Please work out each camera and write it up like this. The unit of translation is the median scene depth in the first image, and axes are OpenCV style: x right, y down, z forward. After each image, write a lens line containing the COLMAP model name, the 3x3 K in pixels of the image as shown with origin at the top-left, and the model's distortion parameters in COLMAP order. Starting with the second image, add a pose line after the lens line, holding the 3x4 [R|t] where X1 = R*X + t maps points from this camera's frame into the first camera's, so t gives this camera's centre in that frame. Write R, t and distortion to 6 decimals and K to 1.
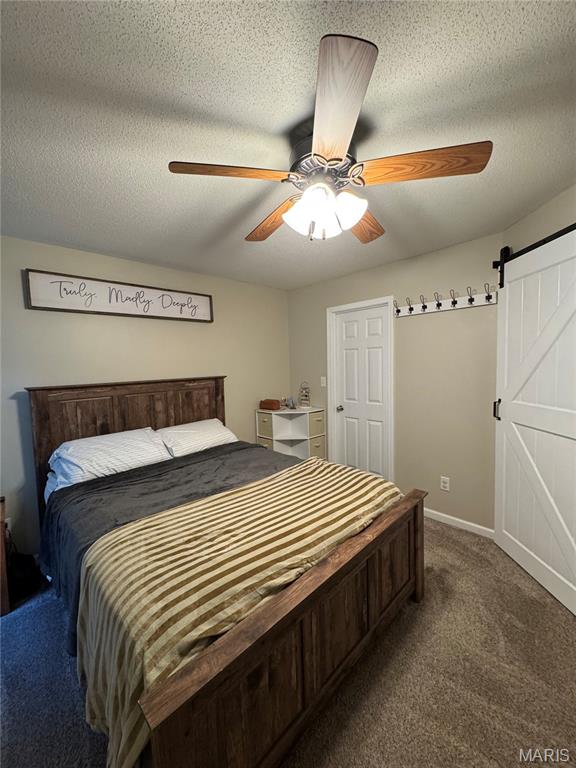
lens RADIAL K [[306.4, 0, 290.0], [0, 306.4, 386.1], [0, 0, 1]] dist [-0.003056, 0.000306]
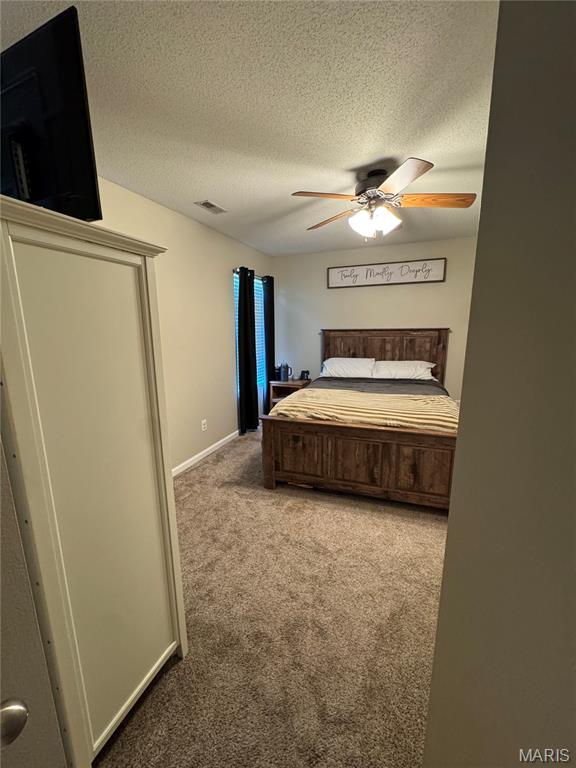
lens RADIAL K [[306.4, 0, 286.4], [0, 306.4, 383.2], [0, 0, 1]] dist [-0.003056, 0.000306]
pose [[0.415602, 0.196074, -0.888161, 0.718694], [-0.064902, 0.980391, 0.186065, -0.004245], [0.907228, -0.019686, 0.420178, -0.064208]]
